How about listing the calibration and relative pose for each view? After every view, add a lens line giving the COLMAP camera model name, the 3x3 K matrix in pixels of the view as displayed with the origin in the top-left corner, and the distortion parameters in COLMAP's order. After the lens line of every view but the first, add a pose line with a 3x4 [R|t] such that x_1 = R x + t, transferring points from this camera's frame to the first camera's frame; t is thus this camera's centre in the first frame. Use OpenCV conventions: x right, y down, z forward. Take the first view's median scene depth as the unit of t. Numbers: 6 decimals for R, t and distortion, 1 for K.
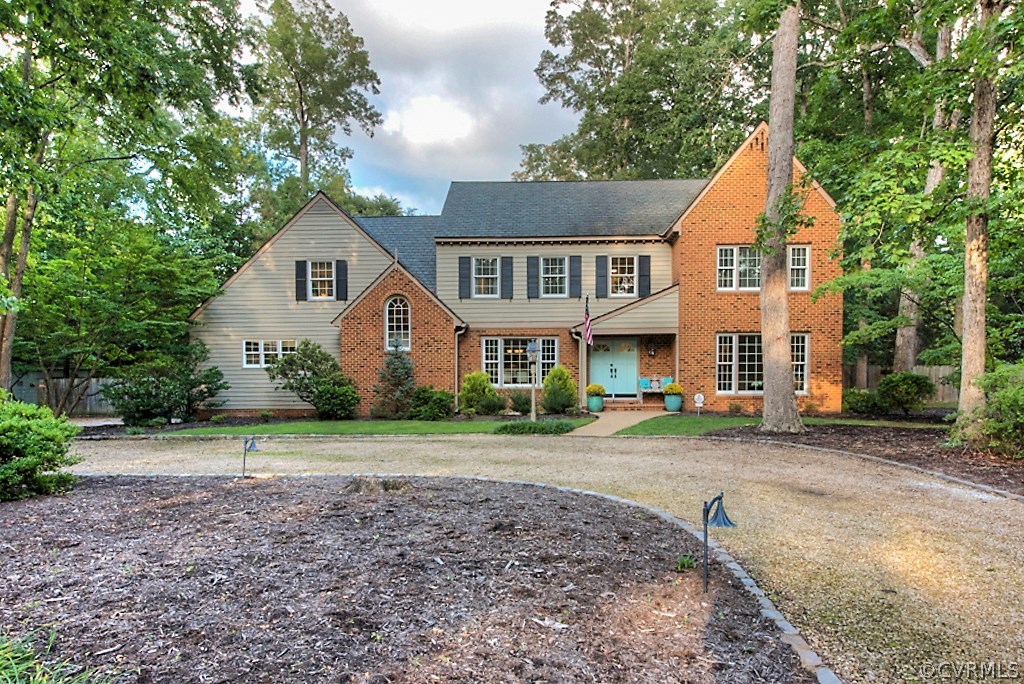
lens RADIAL K [[1115.6, 0, 512.0], [0, 1115.6, 343.3], [0, 0, 1]] dist [-0.001876, 0.000000]
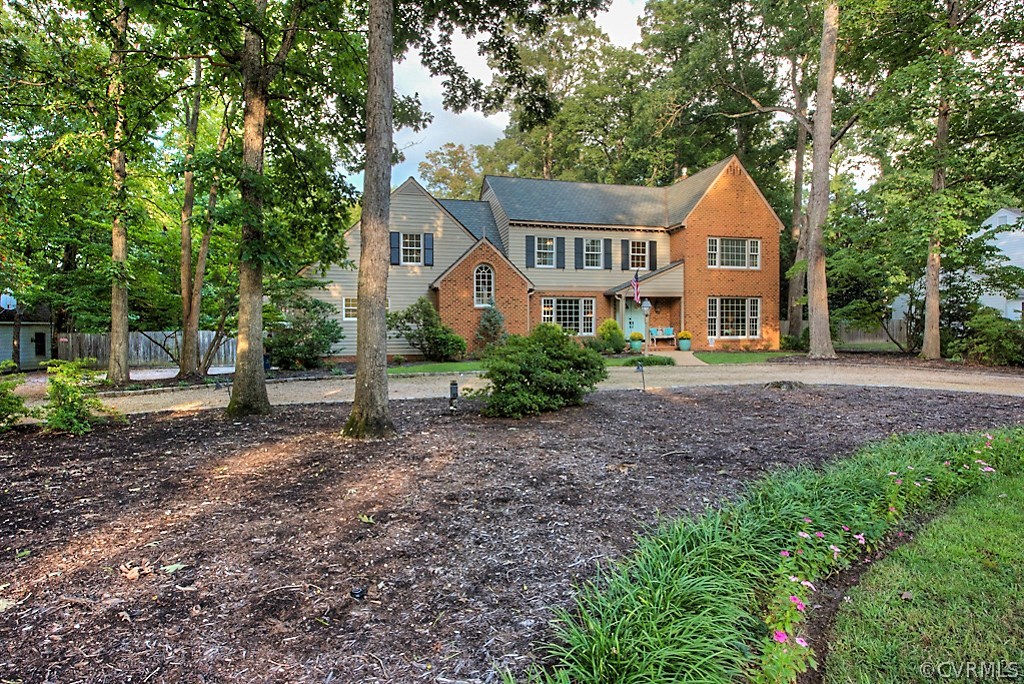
lens RADIAL K [[1115.6, 0, 512.0], [0, 1115.6, 340.9], [0, 0, 1]] dist [-0.001876, 0.000000]
pose [[0.851324, -0.007132, 0.524591, -0.760904], [-0.007483, 0.999641, 0.025734, 0.012296], [-0.524586, -0.025833, 0.850965, -0.106600]]
